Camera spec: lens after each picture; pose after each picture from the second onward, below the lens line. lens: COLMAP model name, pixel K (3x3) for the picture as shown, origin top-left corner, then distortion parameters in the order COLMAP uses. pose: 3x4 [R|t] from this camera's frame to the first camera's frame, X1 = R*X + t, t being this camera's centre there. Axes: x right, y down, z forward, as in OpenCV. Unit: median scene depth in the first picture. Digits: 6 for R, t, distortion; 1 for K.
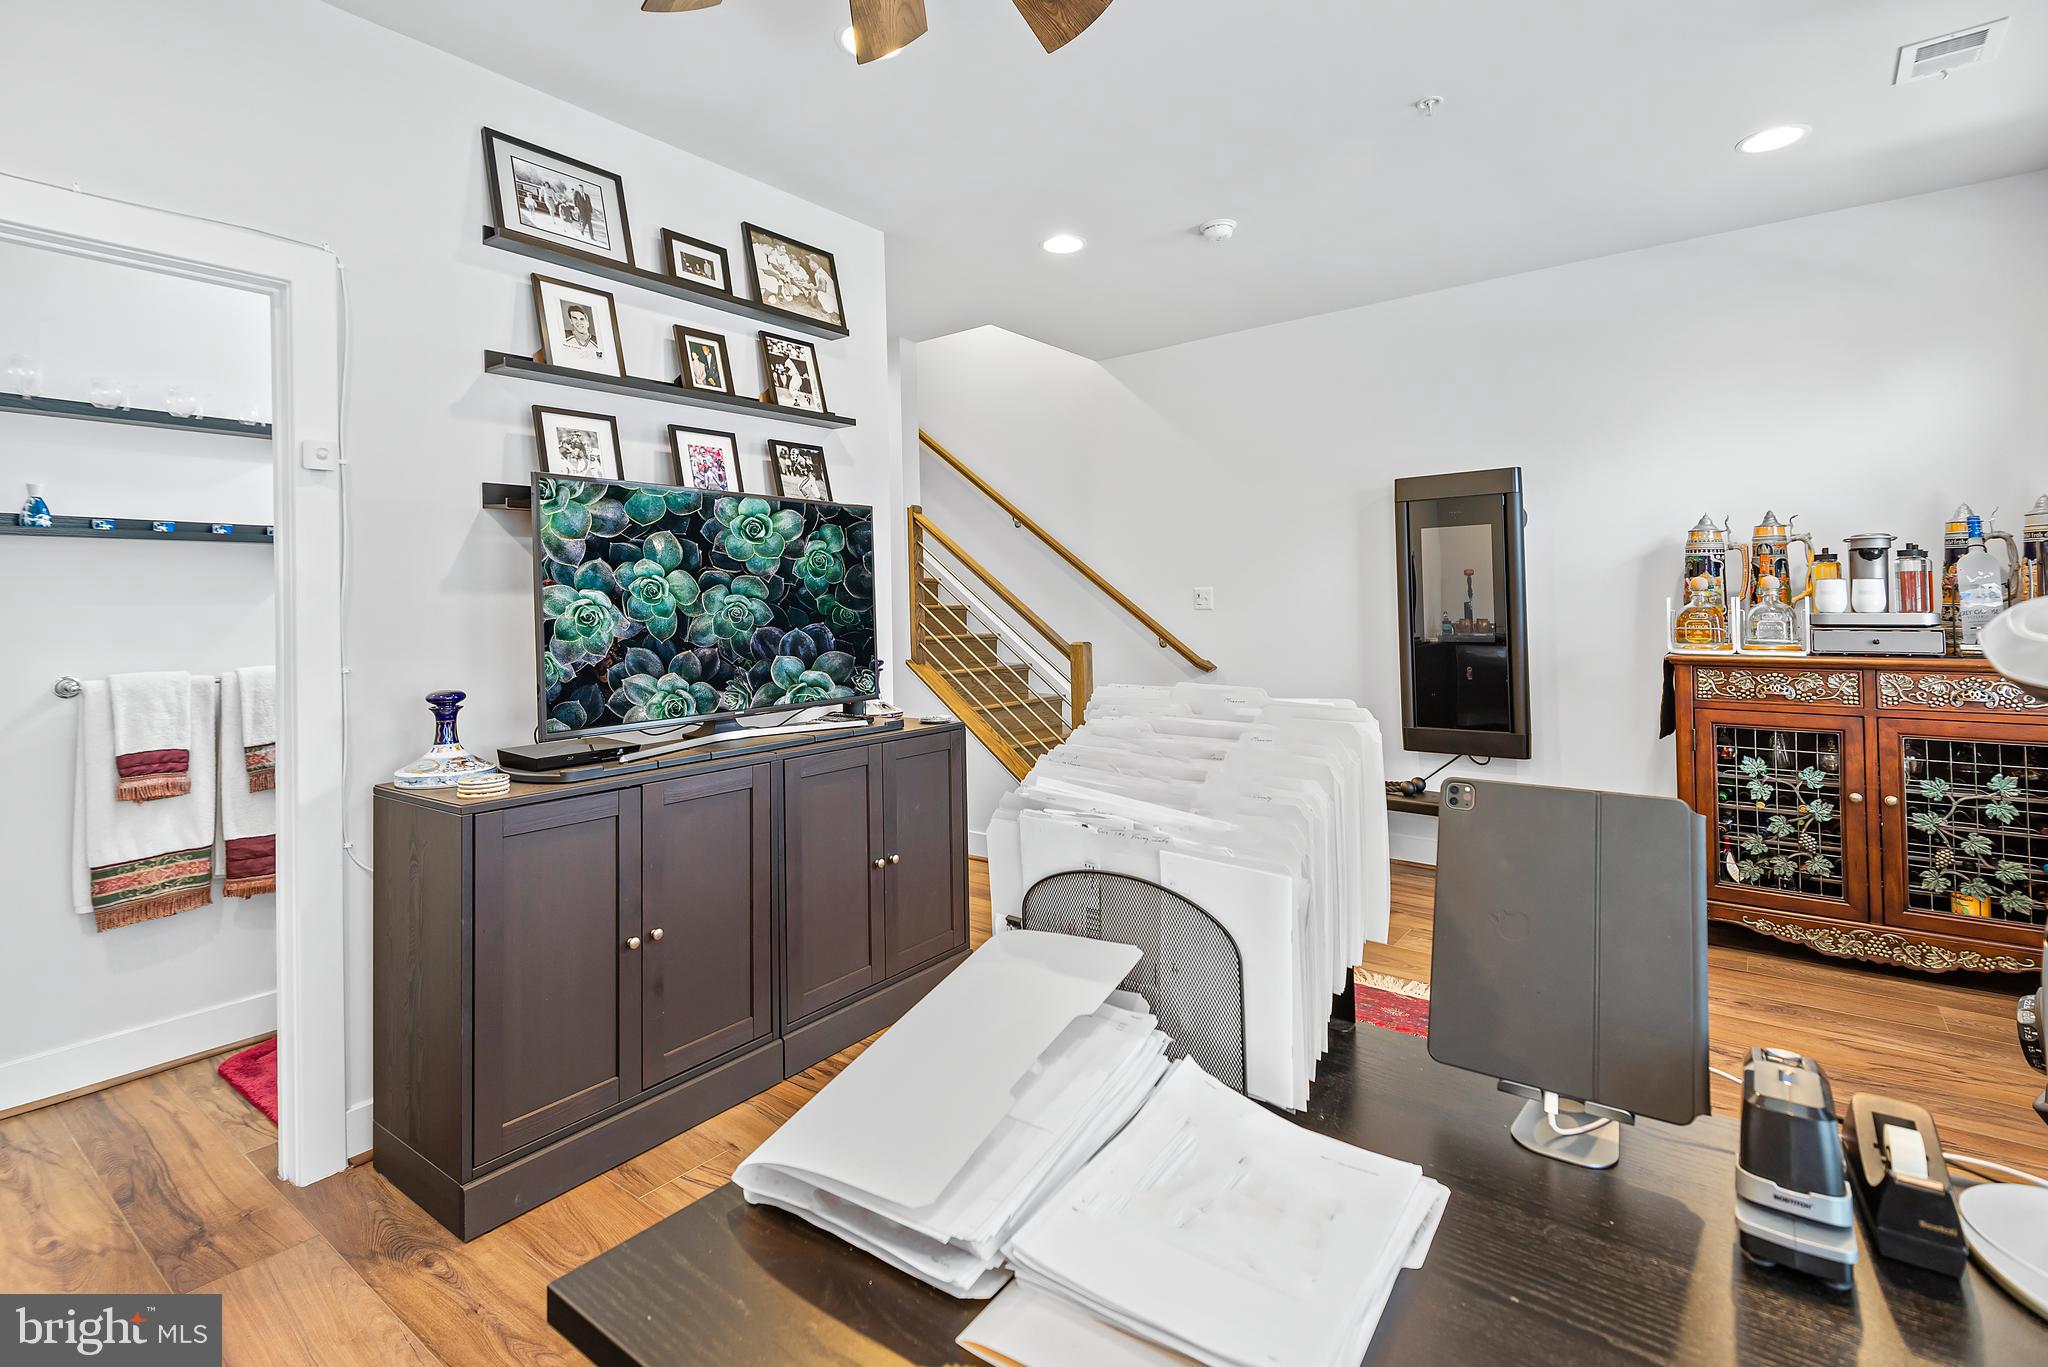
lens RADIAL K [[957.4, 0, 1069.1], [0, 957.4, 578.0], [0, 0, 1]] dist [0.027143, -0.013103]
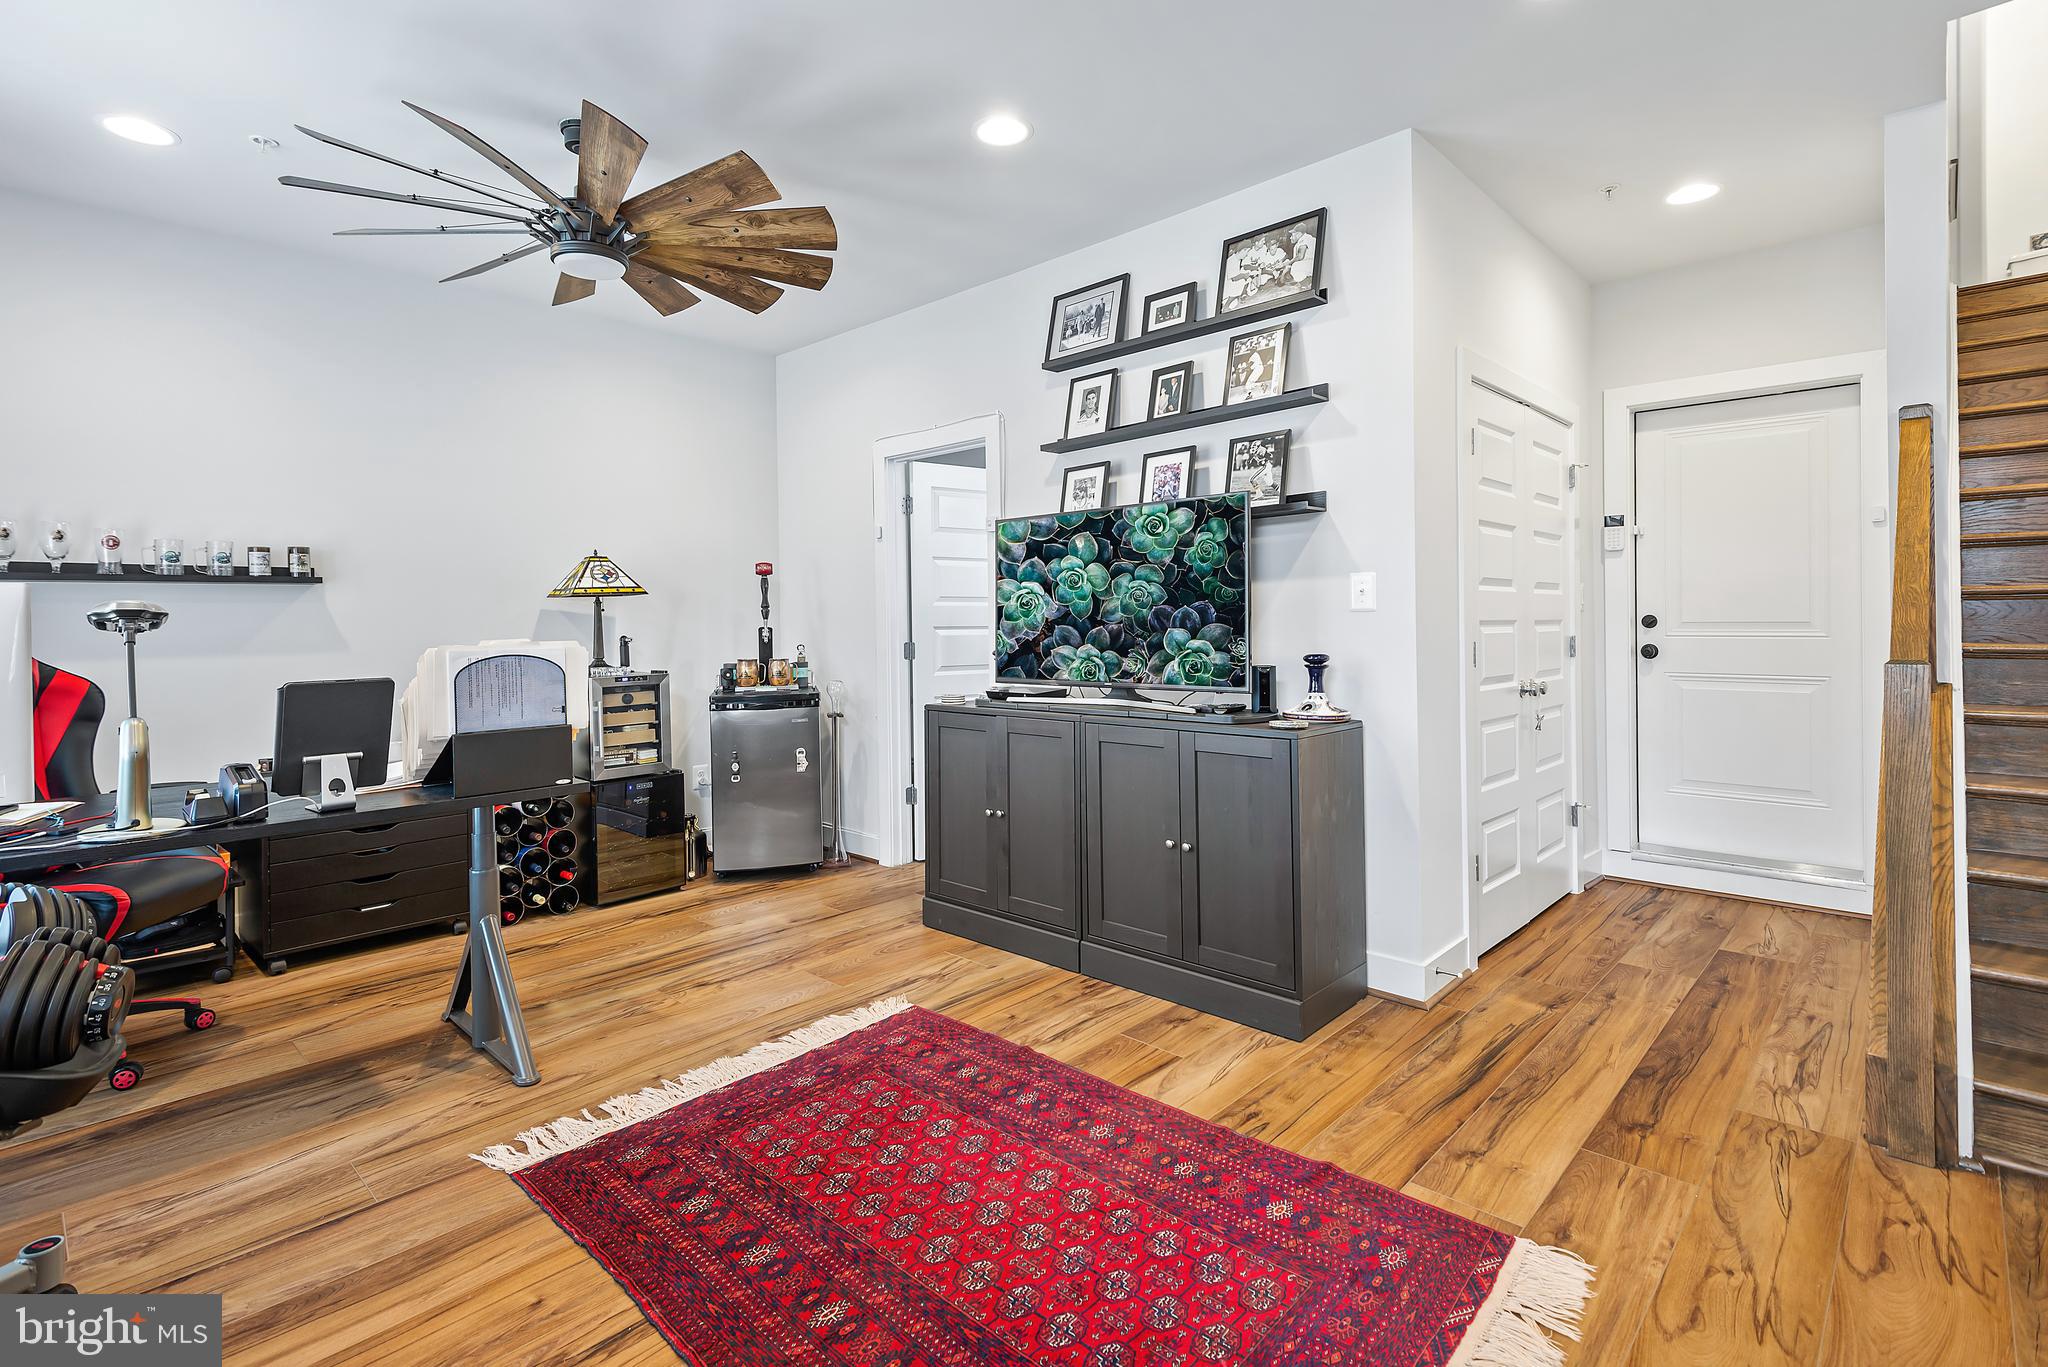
lens RADIAL K [[957.4, 0, 1031.6], [0, 957.4, 624.1], [0, 0, 1]] dist [0.027143, -0.013103]
pose [[-0.134013, 0.019963, -0.990779, 0.748768], [0.041553, 0.999031, 0.014509, 0.033791], [0.990108, -0.039225, -0.134712, 0.887841]]
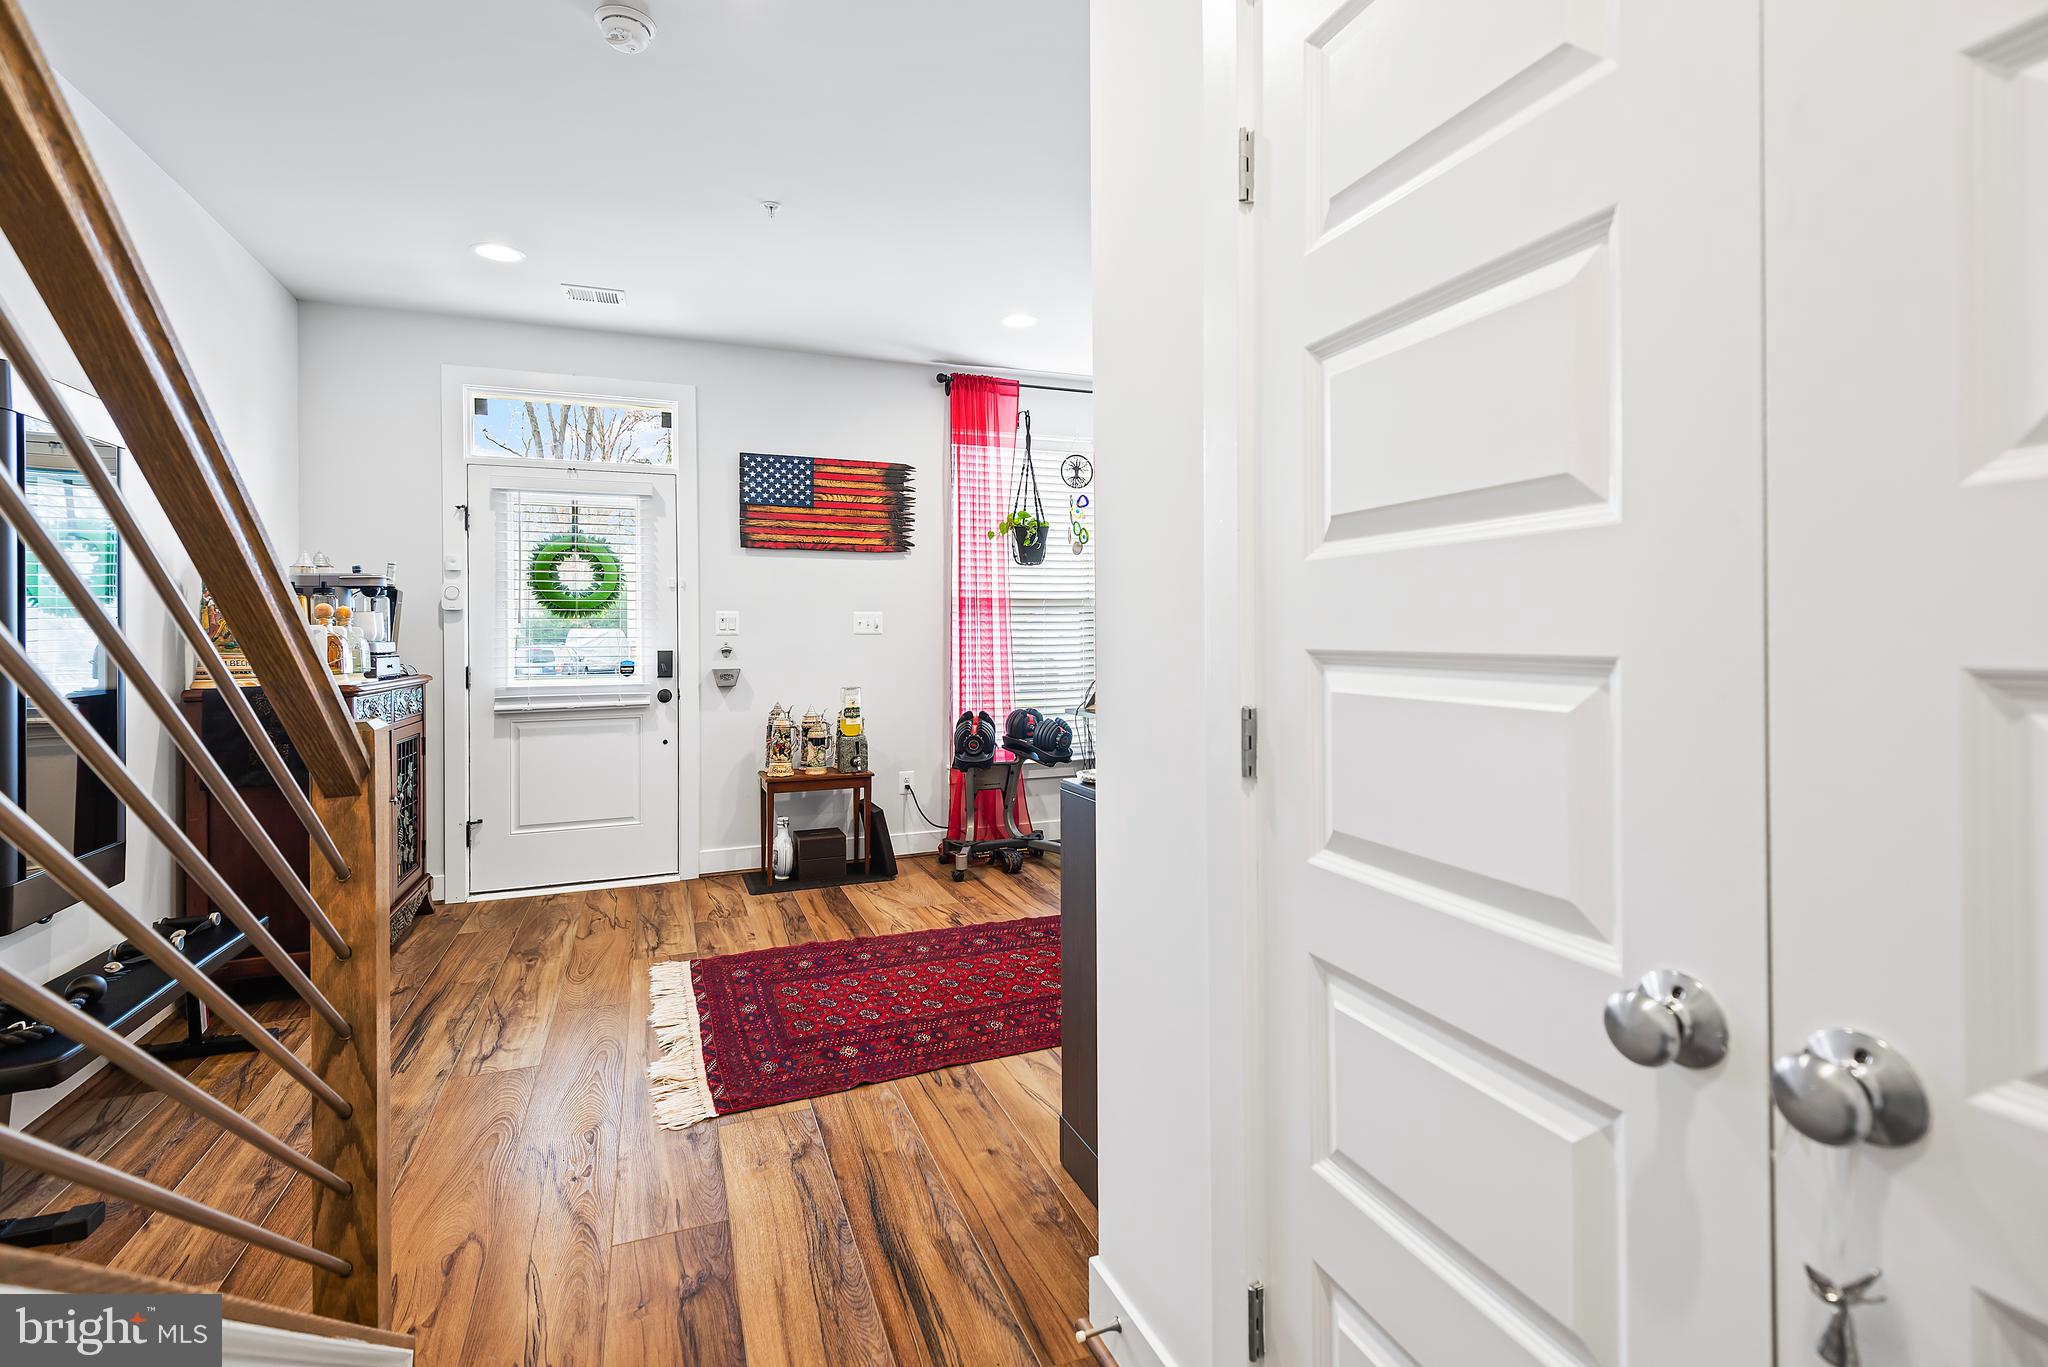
lens RADIAL K [[957.4, 0, 1018.4], [0, 957.4, 621.0], [0, 0, 1]] dist [0.027143, -0.013103]
pose [[-0.832273, 0.031134, 0.553492, -0.483990], [0.007960, 0.998990, -0.044224, 0.071165], [-0.554309, -0.032400, -0.831680, 1.592148]]
